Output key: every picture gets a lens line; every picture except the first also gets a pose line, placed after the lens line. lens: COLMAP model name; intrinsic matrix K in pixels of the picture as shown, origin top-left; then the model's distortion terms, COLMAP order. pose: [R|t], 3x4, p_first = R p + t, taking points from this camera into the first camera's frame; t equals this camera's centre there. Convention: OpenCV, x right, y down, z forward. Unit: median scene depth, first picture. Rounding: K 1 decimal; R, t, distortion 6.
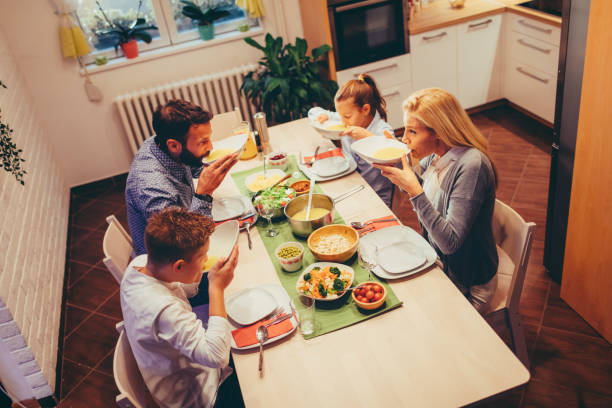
lens RADIAL K [[585.0, 0, 306.1], [0, 585.0, 204.1], [0, 0, 1]] dist [0.005113, 0.000000]
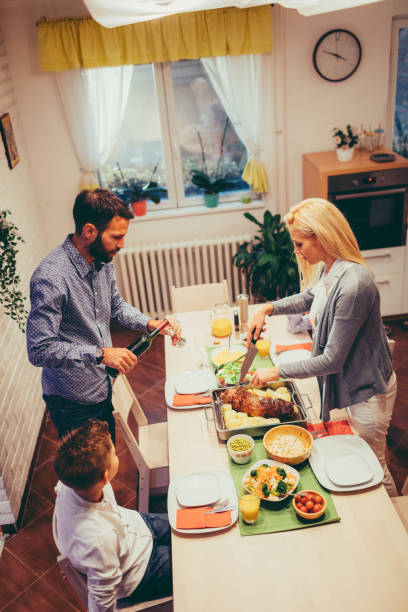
lens RADIAL K [[585.0, 0, 200.9], [0, 585.0, 304.7], [0, 0, 1]] dist [0.005113, 0.000000]
pose [[0.974239, 0.152063, -0.166536, 0.019650], [-0.162242, 0.985521, -0.049245, -0.055402], [0.156636, 0.074996, 0.984805, -0.039876]]
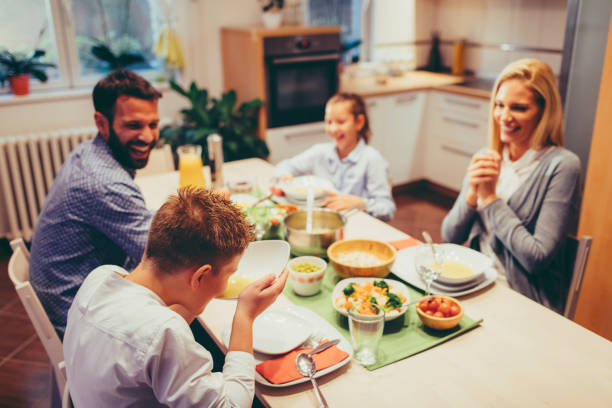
lens RADIAL K [[585.0, 0, 306.5], [0, 585.0, 205.9], [0, 0, 1]] dist [0.005113, 0.000000]
pose [[0.965500, 0.046789, 0.256164, -0.121629], [0.011058, 0.975471, -0.219852, 0.092617], [-0.260167, 0.215100, 0.941300, 0.162766]]
